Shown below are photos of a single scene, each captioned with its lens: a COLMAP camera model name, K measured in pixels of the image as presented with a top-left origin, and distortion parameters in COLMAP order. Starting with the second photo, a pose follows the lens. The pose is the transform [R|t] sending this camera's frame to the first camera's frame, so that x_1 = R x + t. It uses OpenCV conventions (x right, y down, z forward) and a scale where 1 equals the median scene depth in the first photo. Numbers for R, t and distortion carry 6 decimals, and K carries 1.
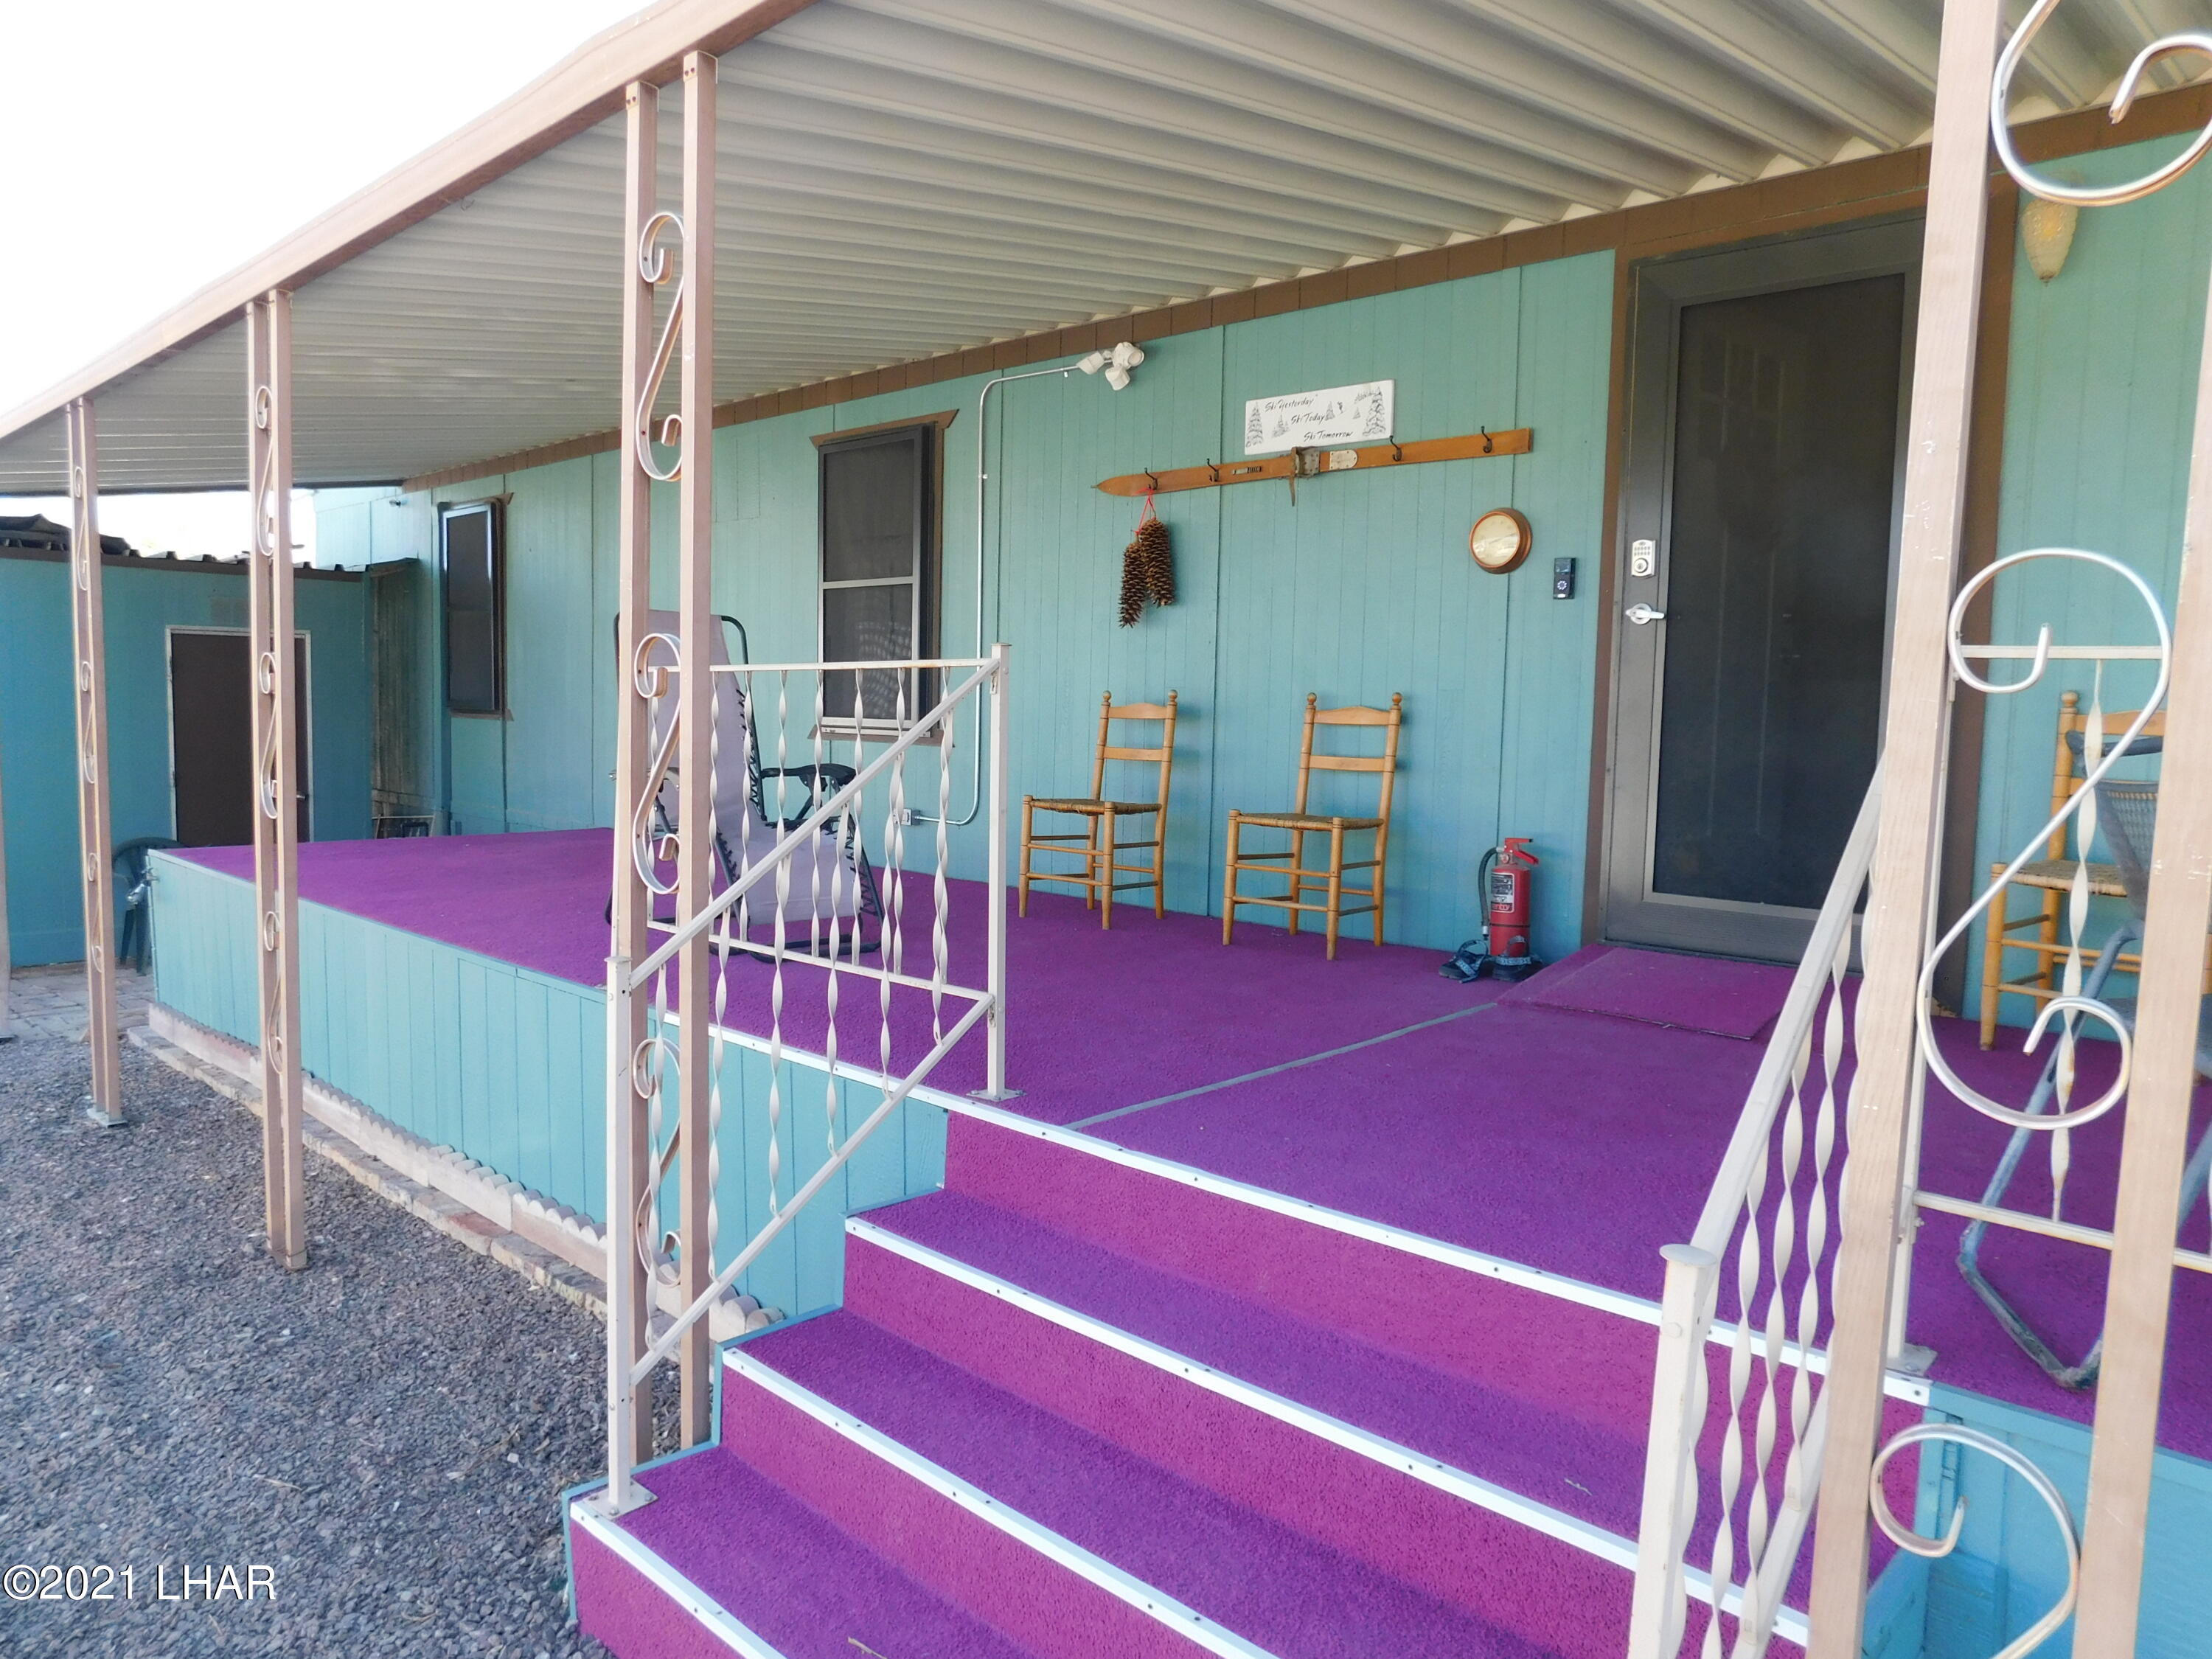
lens RADIAL K [[1465.9, 0, 1108.7], [0, 1465.9, 822.3], [0, 0, 1]] dist [-0.071395, 0.056015]
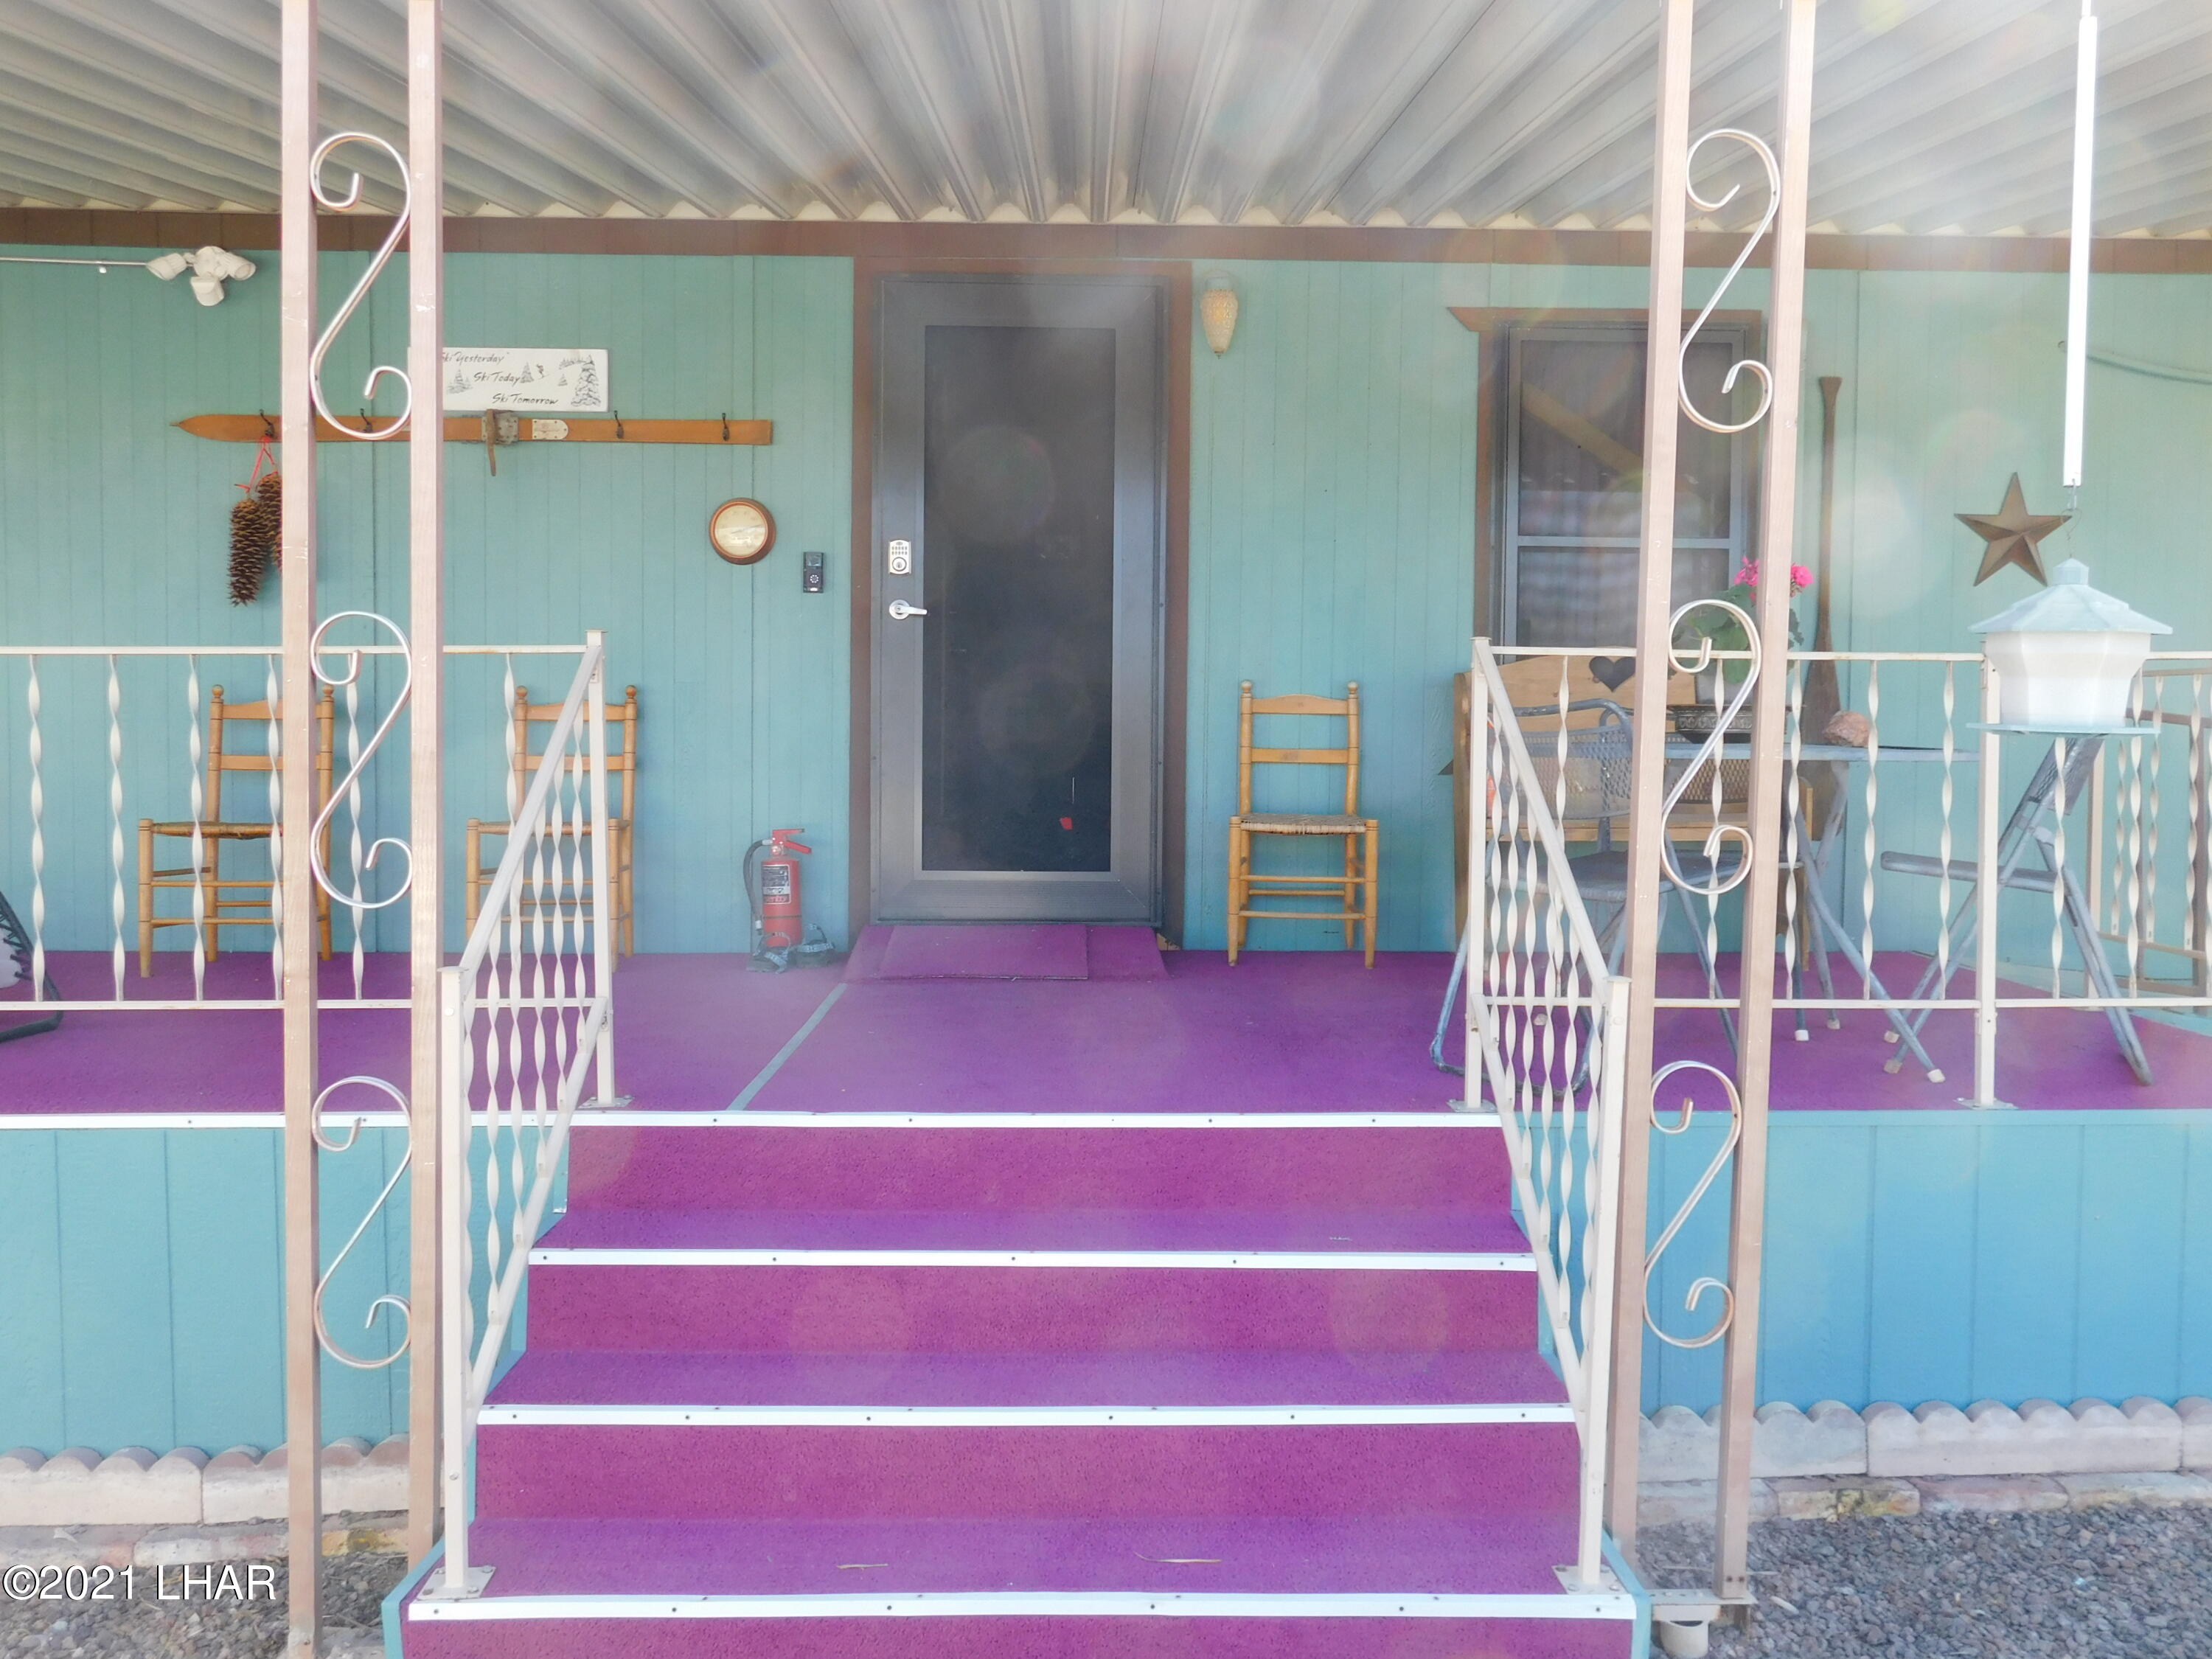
lens RADIAL K [[1841.6, 0, 1104.3], [0, 1841.6, 813.1], [0, 0, 1]] dist [-0.001644, 0.021961]
pose [[0.718196, -0.048115, 0.694175, -0.387310], [0.064516, 0.997914, 0.002420, 0.009543], [-0.692844, 0.043047, 0.719802, -0.055815]]
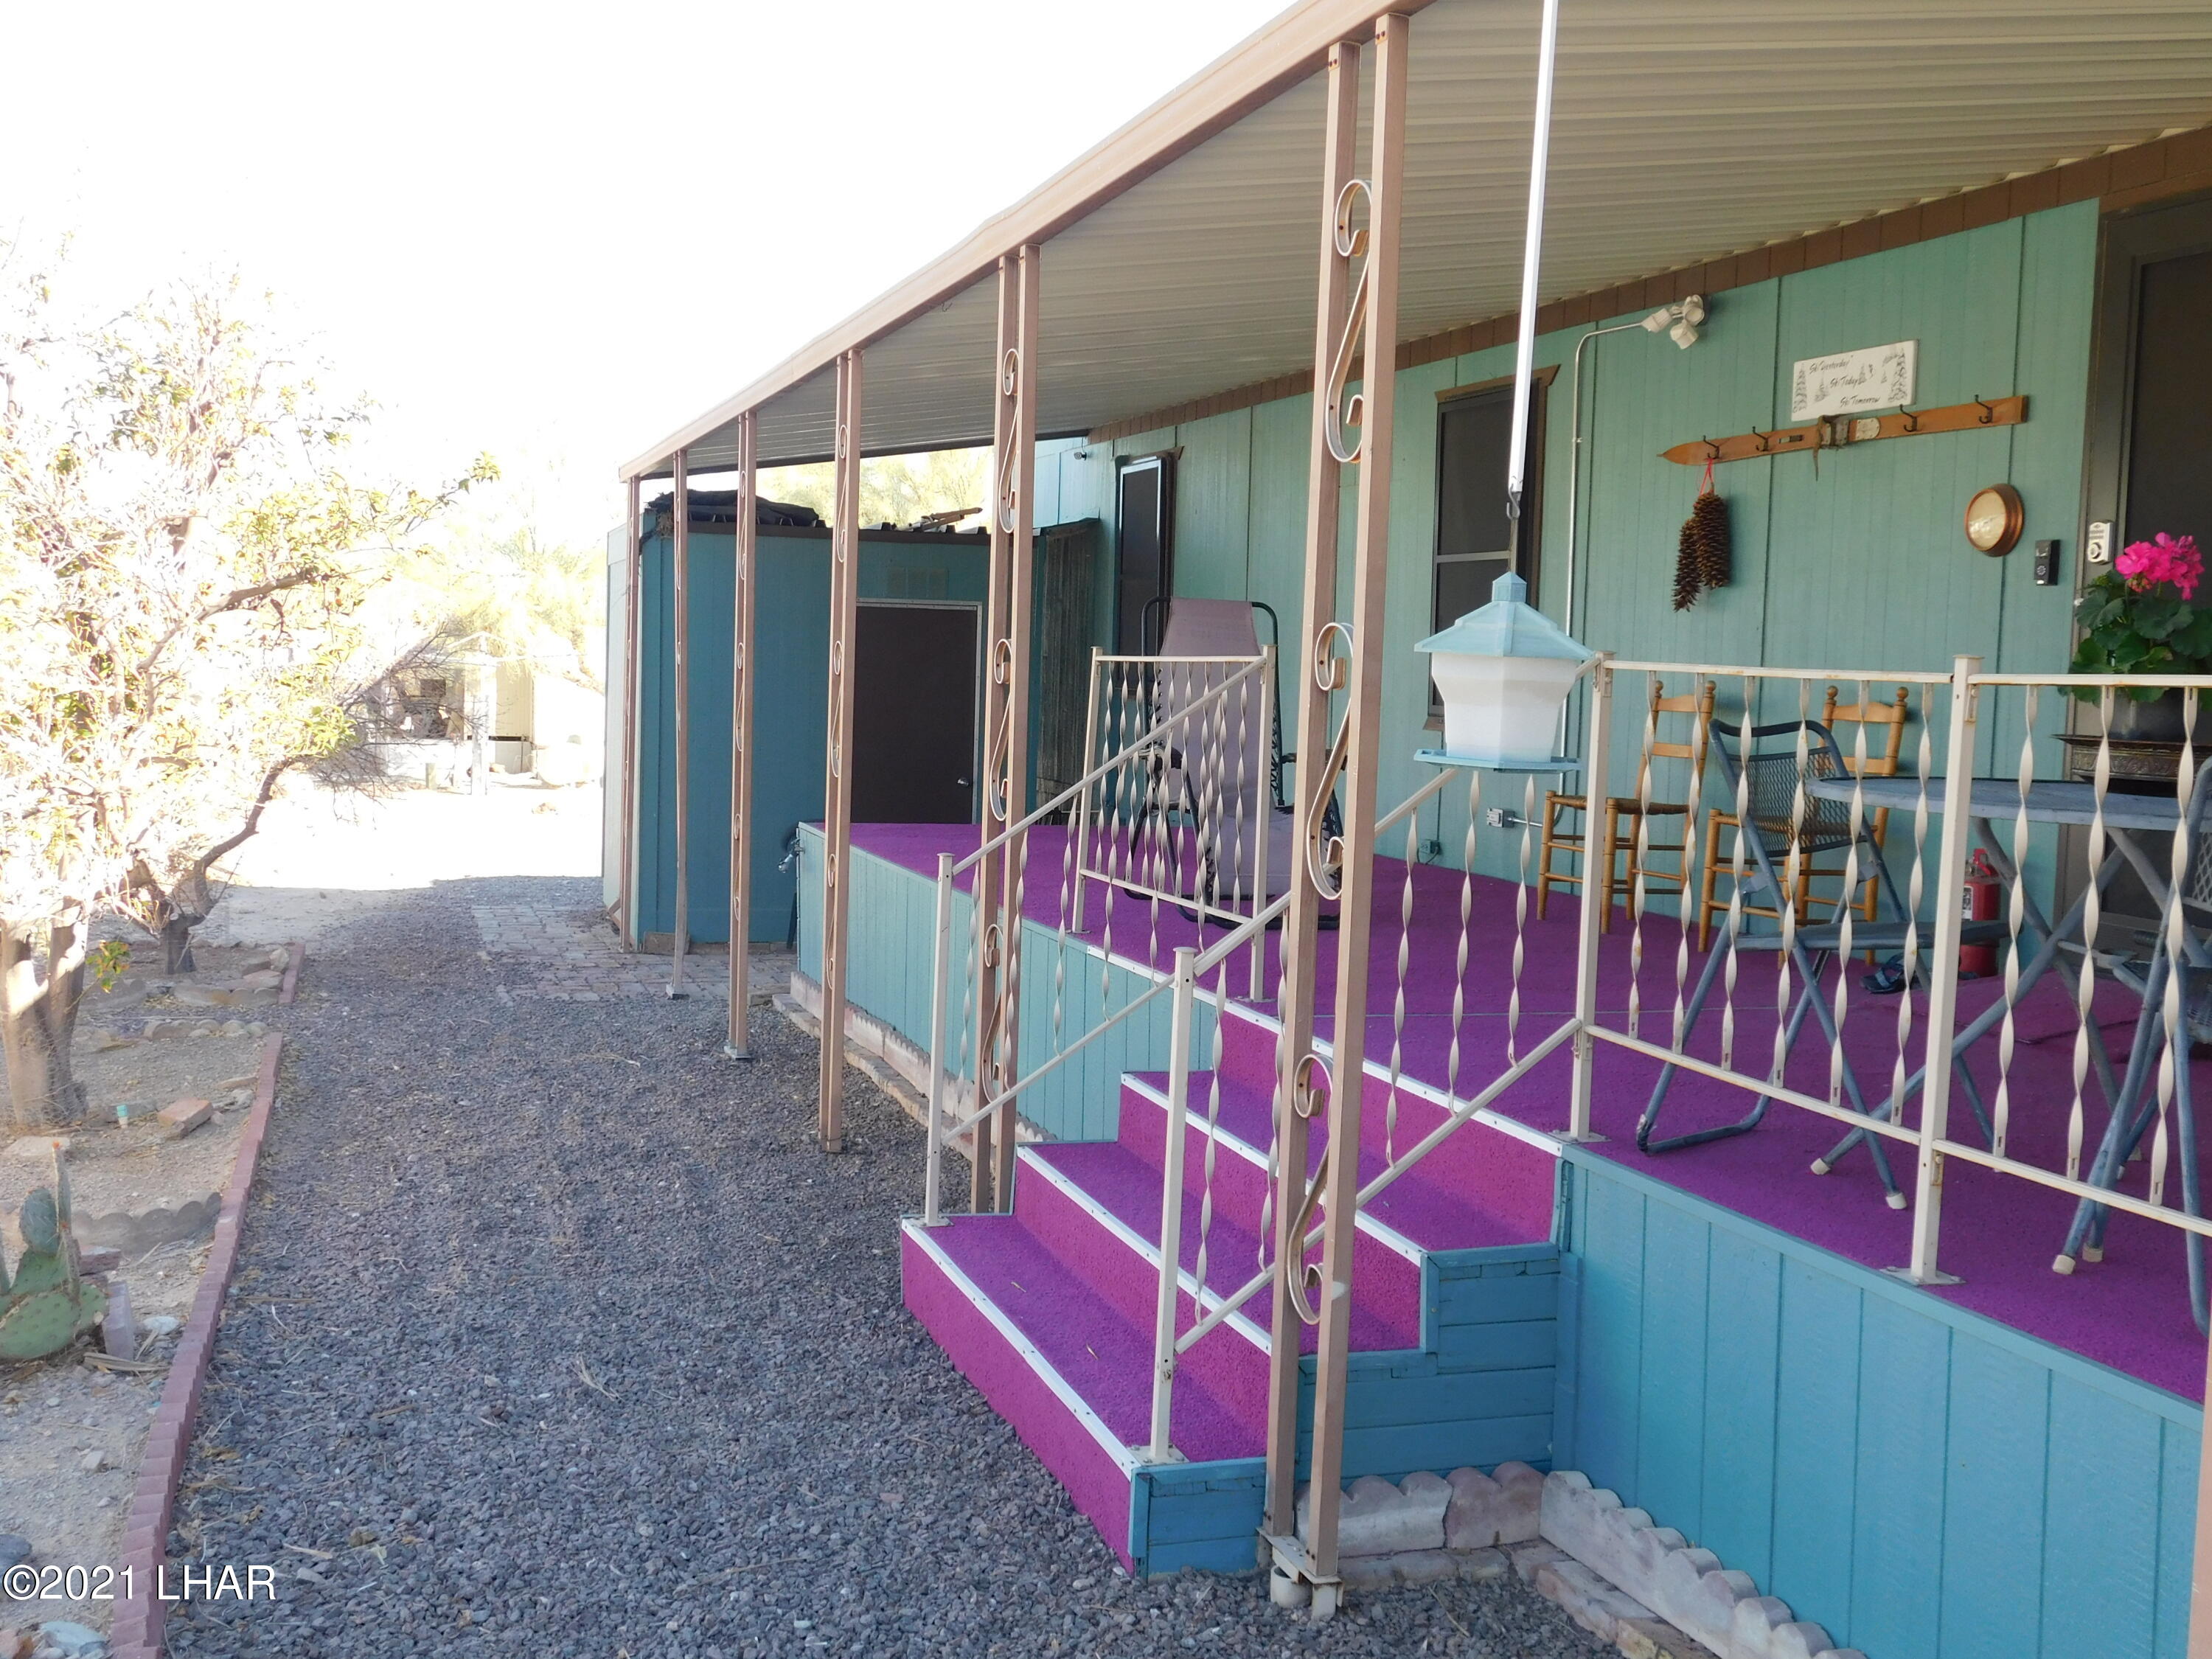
lens RADIAL K [[2313.3, 0, 1114.3], [0, 2313.3, 840.9], [0, 0, 1]] dist [-0.021076, 0.000000]
pose [[0.876194, 0.043220, -0.480018, 0.435187], [-0.050194, 0.998738, -0.001696, 0.032237], [0.479338, 0.025580, 0.877257, -0.461826]]
